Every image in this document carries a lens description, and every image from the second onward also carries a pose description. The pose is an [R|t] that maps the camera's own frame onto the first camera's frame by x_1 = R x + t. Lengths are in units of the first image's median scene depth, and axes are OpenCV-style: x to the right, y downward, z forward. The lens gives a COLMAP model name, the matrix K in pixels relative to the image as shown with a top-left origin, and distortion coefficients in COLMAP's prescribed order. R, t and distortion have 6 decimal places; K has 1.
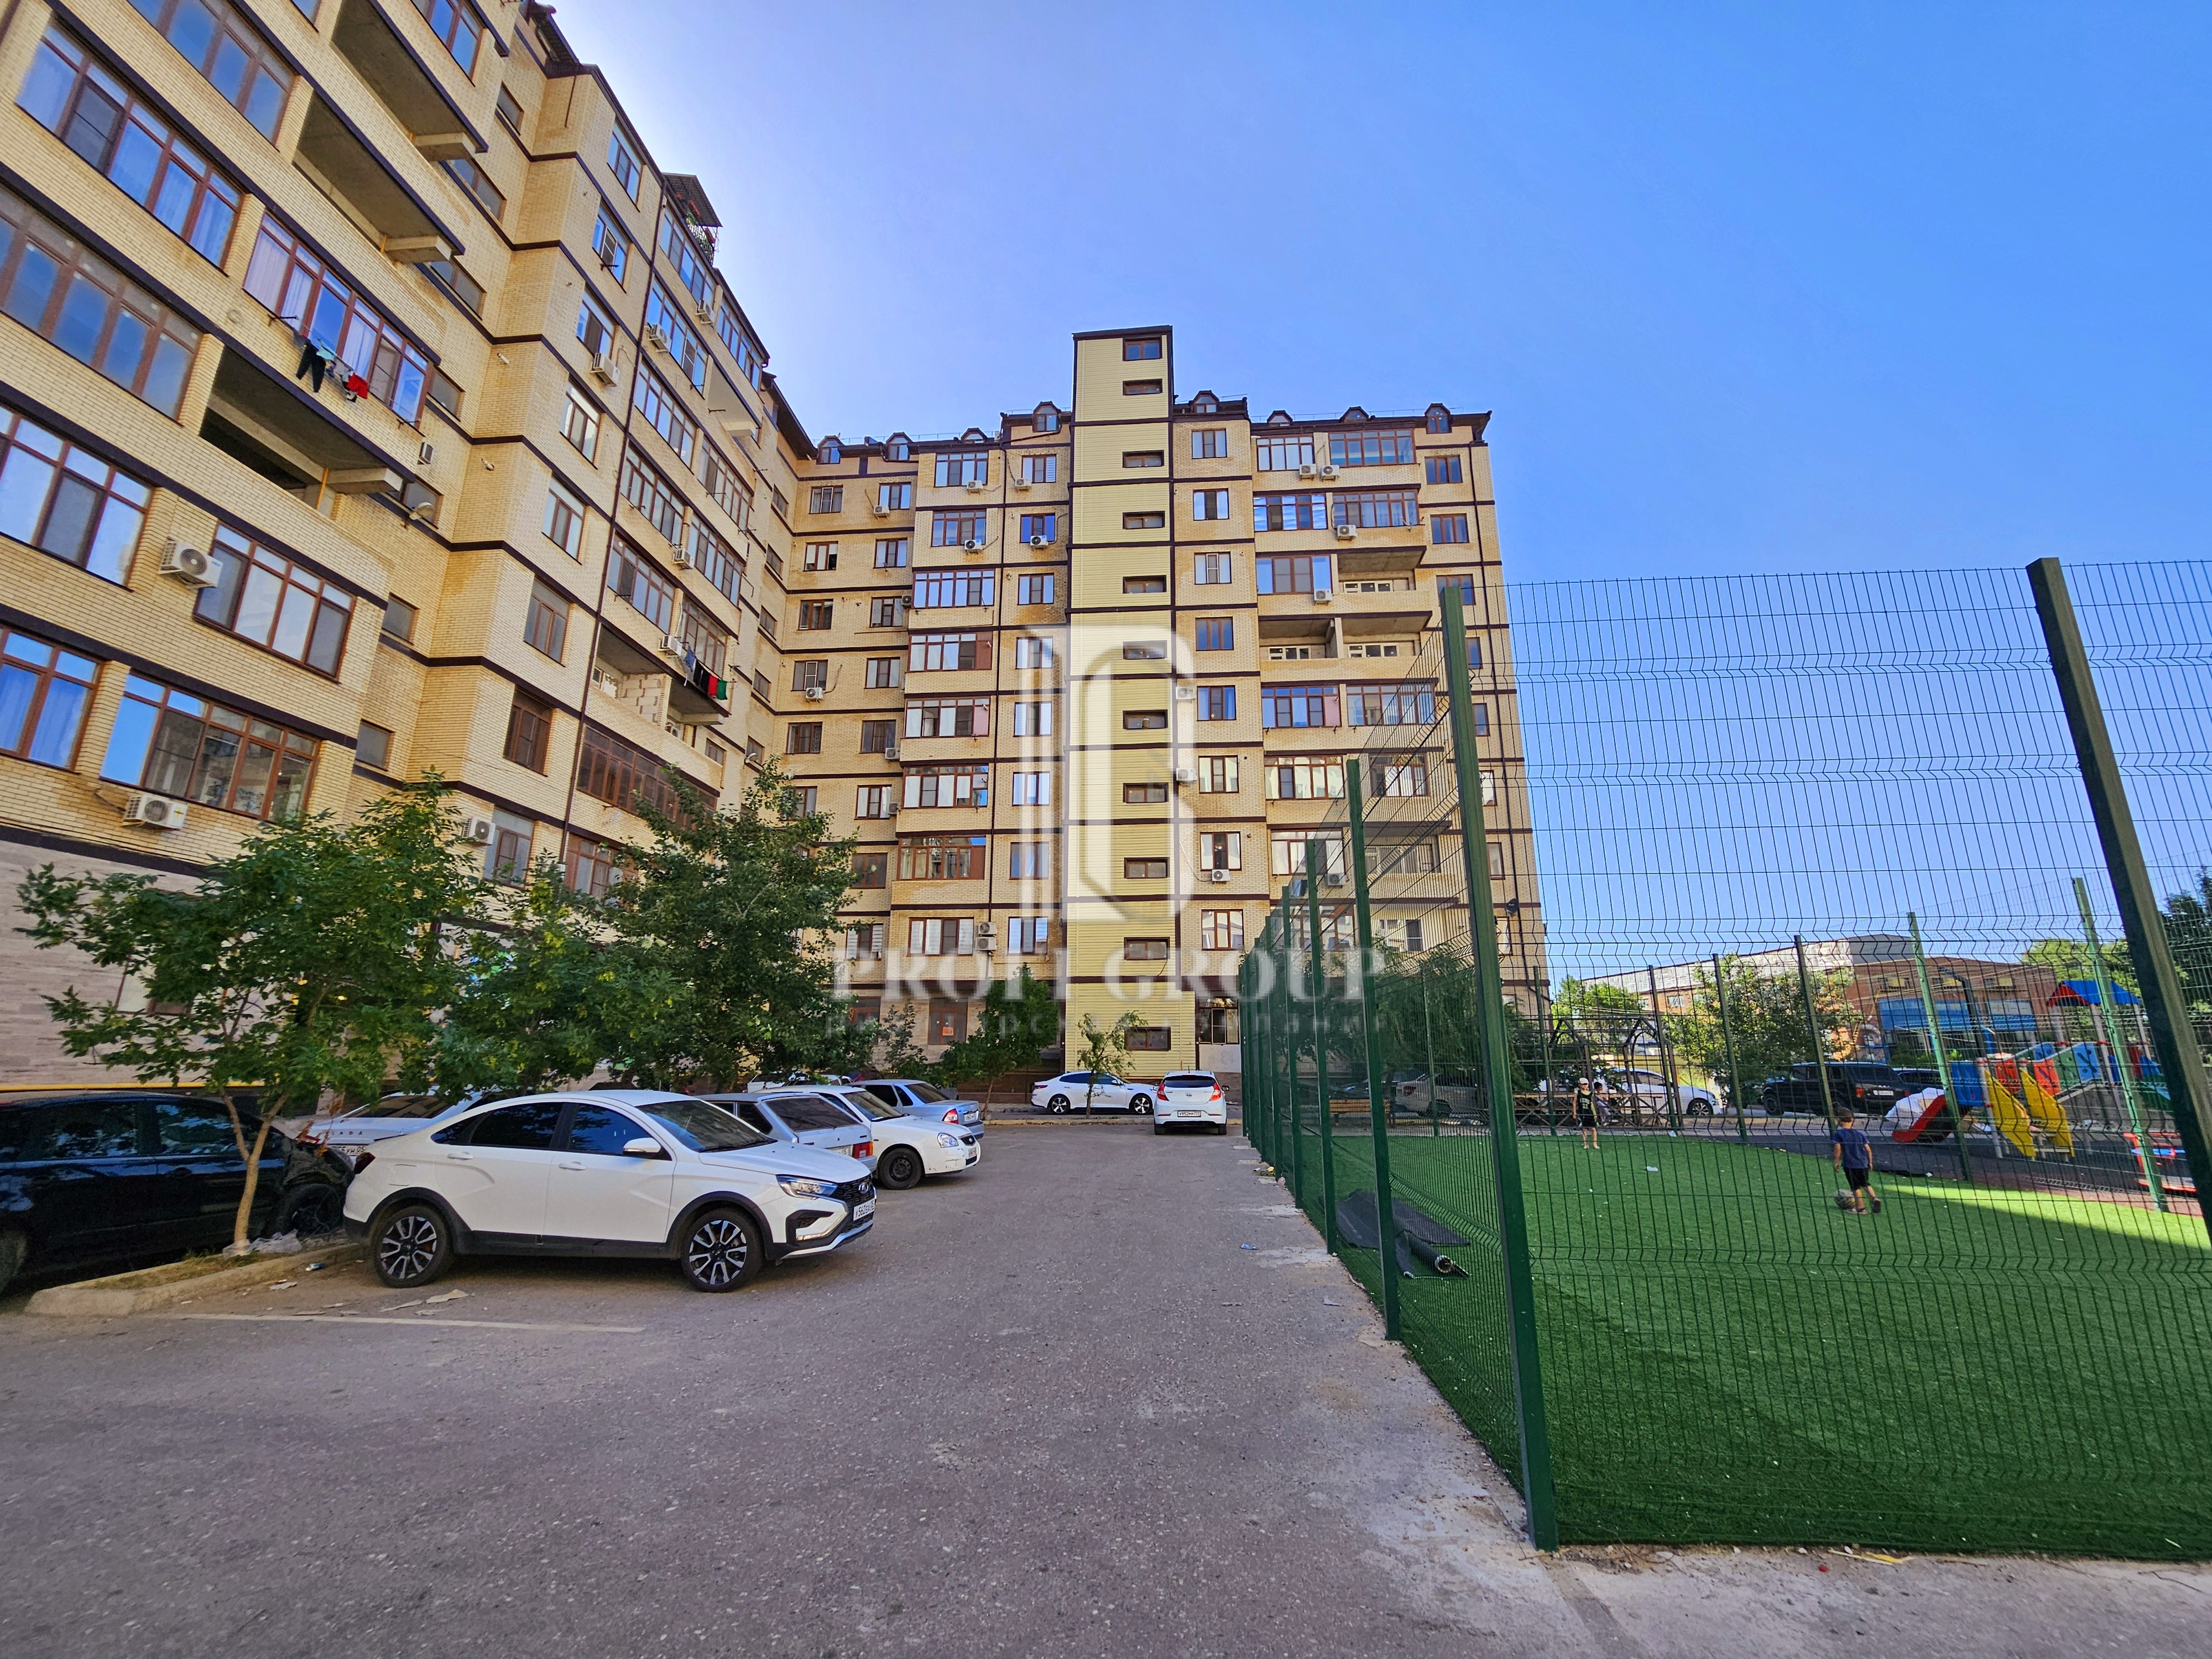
lens RADIAL K [[902.0, 0, 1110.1], [0, 902.0, 829.4], [0, 0, 1]] dist [0.000580, -0.000074]
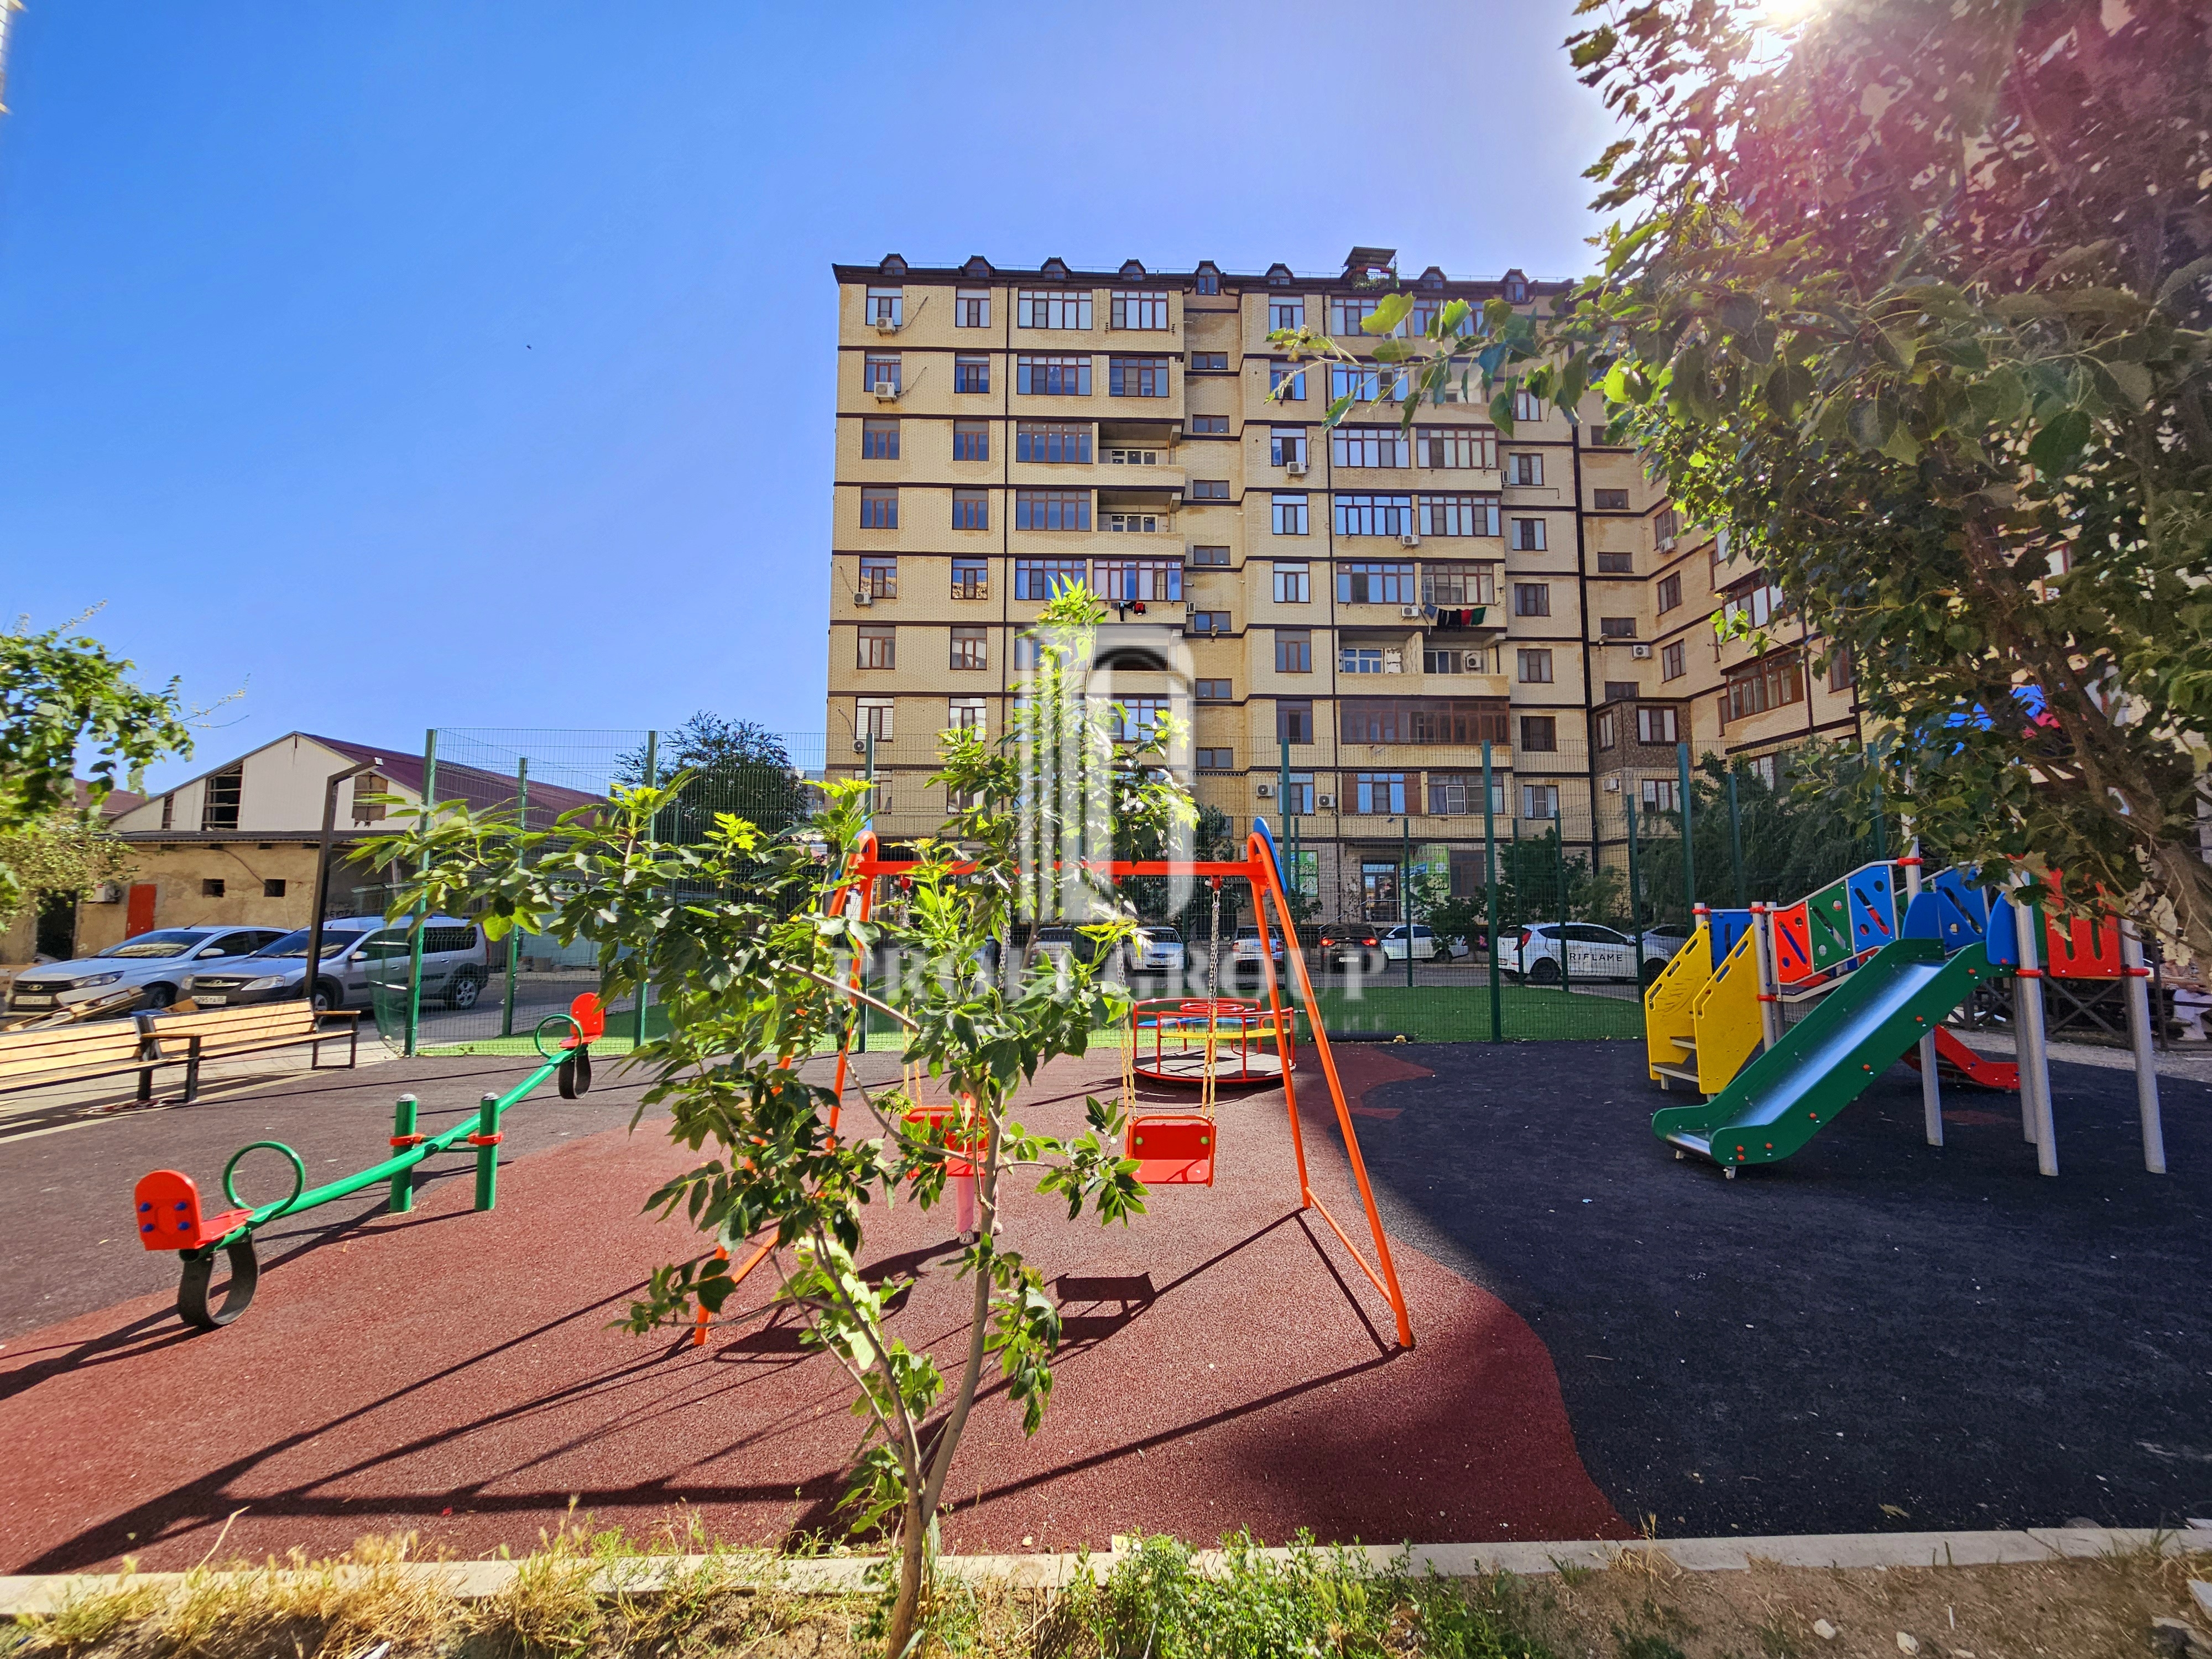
lens RADIAL K [[886.0, 0, 1148.2], [0, 886.0, 830.0], [0, 0, 1]] dist [0.014082, -0.000085]
pose [[0.143243, -0.092472, -0.985358, 0.814933], [0.248582, 0.967070, -0.054619, 0.095273], [0.957960, -0.237119, 0.161513, 0.382271]]
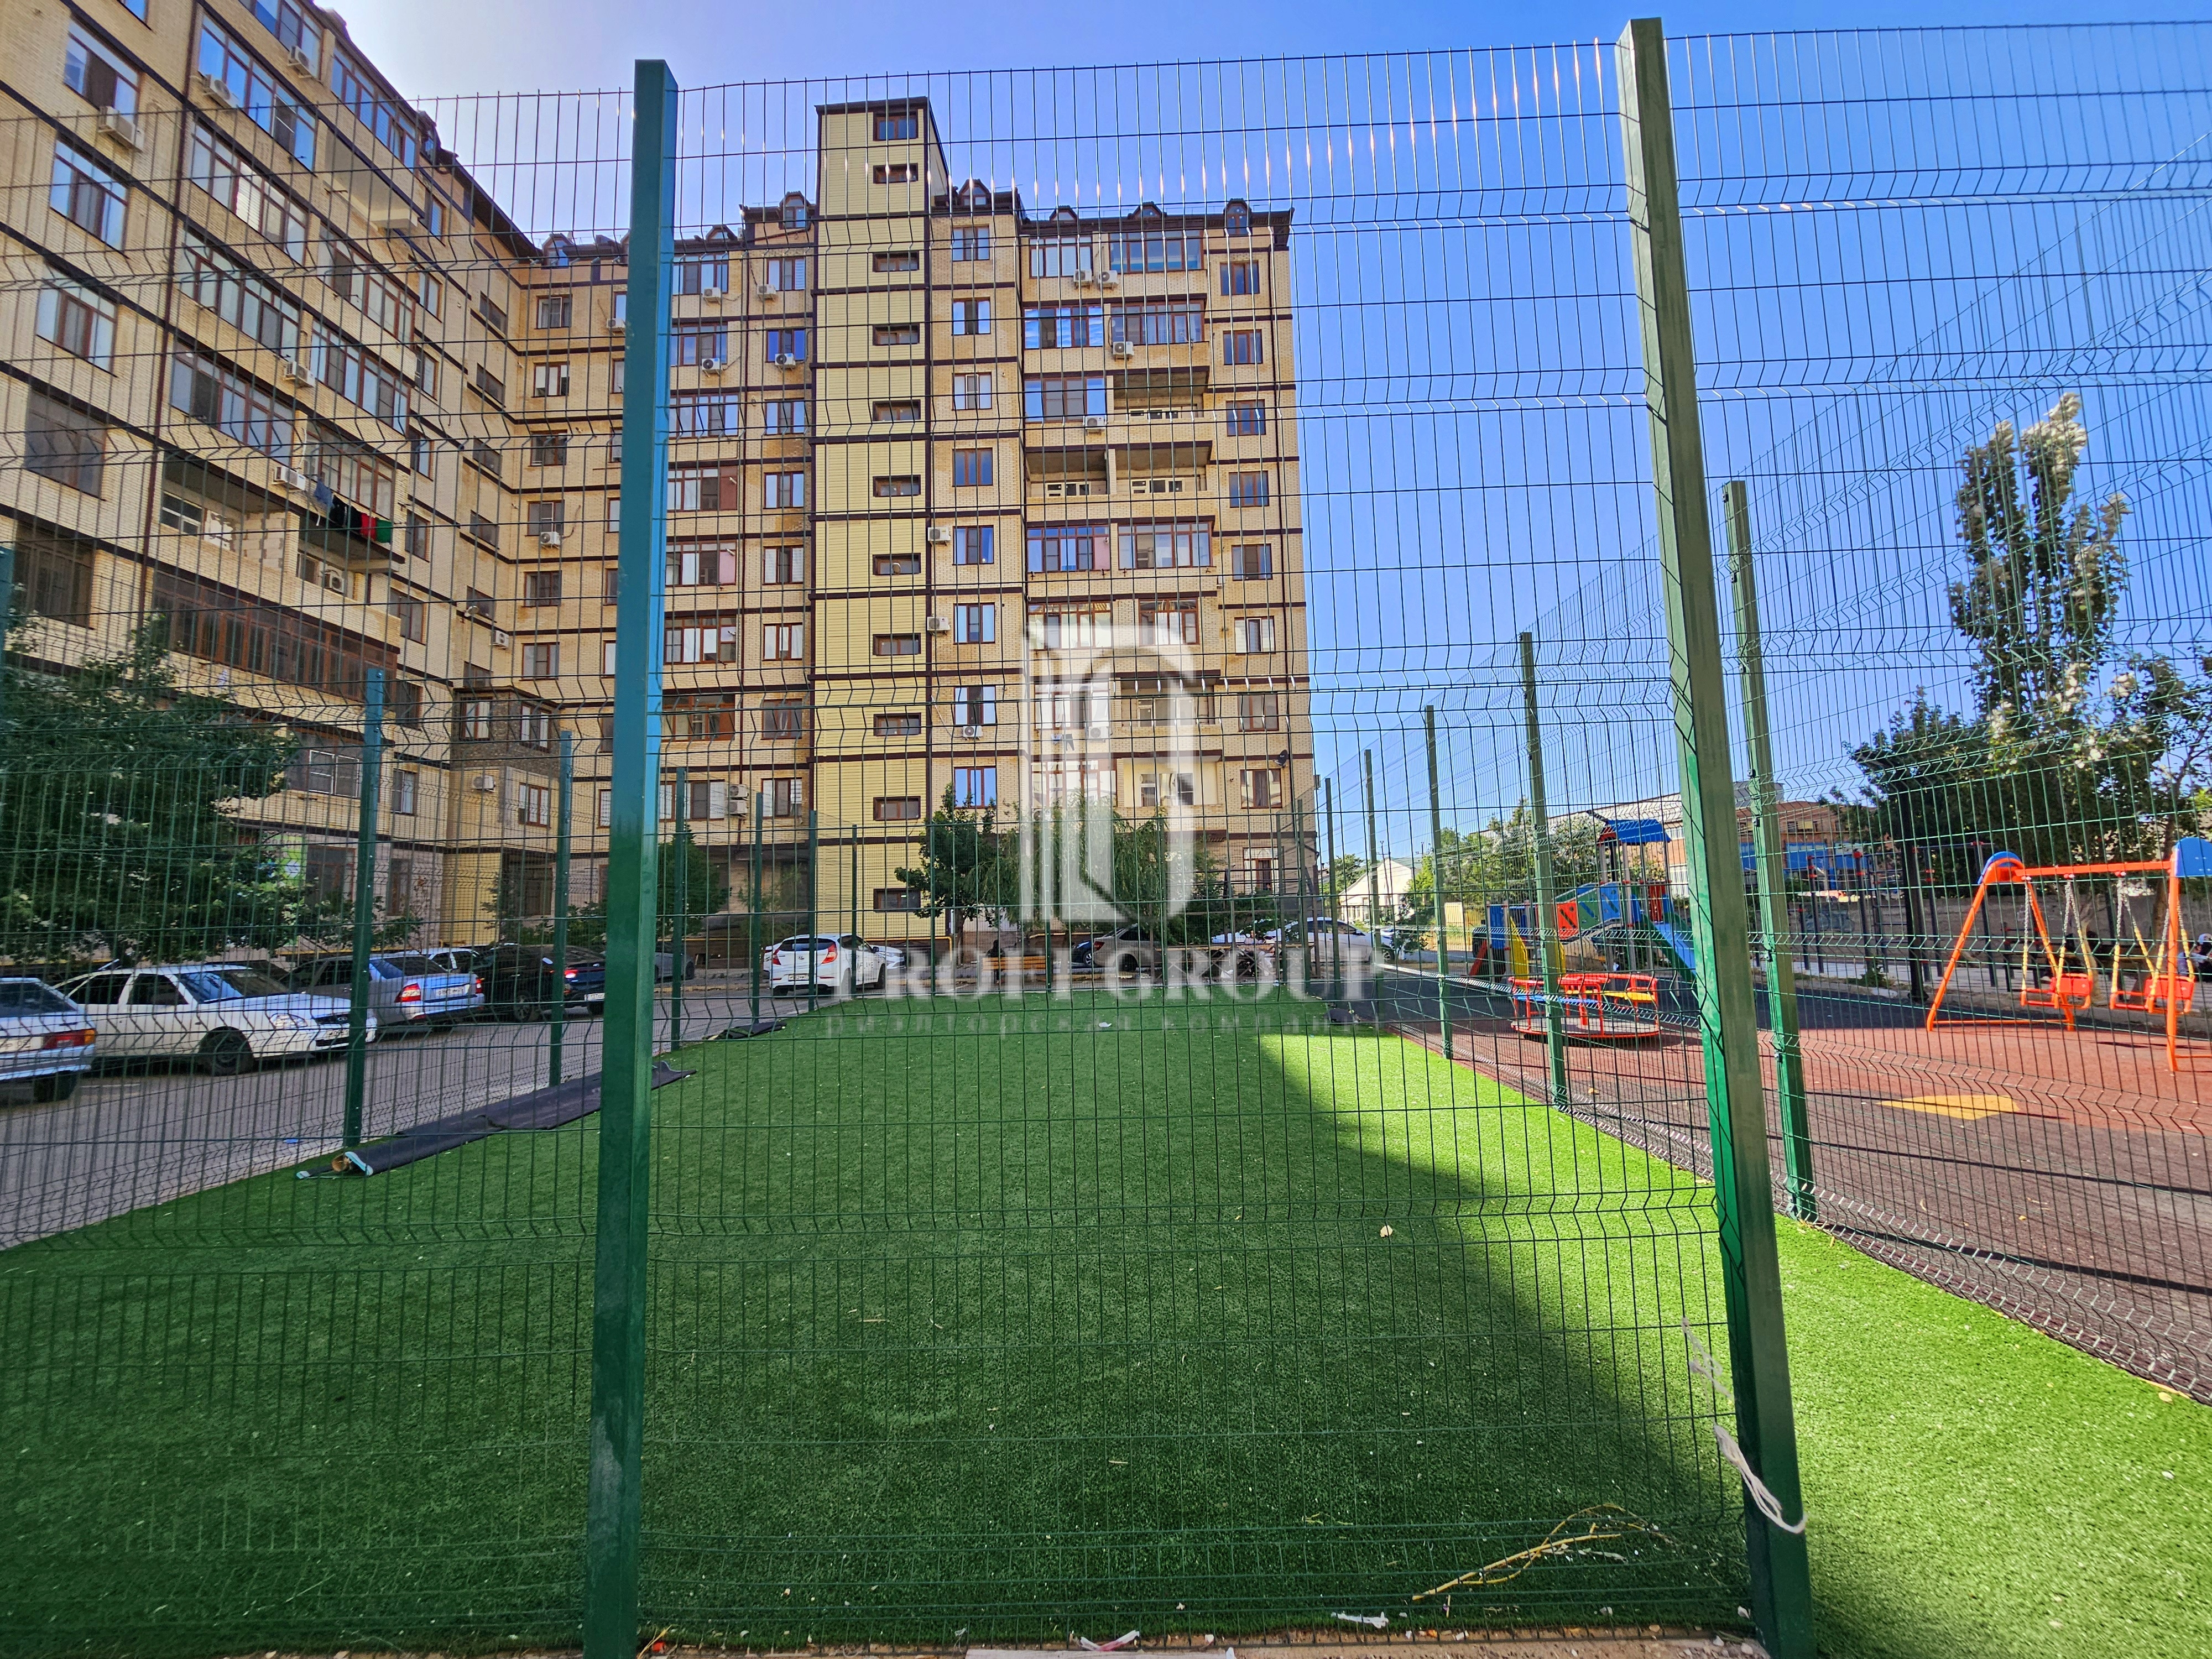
lens RADIAL K [[897.9, 0, 1106.0], [0, 897.9, 829.5], [0, 0, 1]] dist [-0.000283, -0.003035]
pose [[0.998489, -0.023123, 0.049856, 0.288026], [0.015262, 0.988164, 0.152638, 0.015076], [-0.052796, -0.151647, 0.987024, 0.051982]]
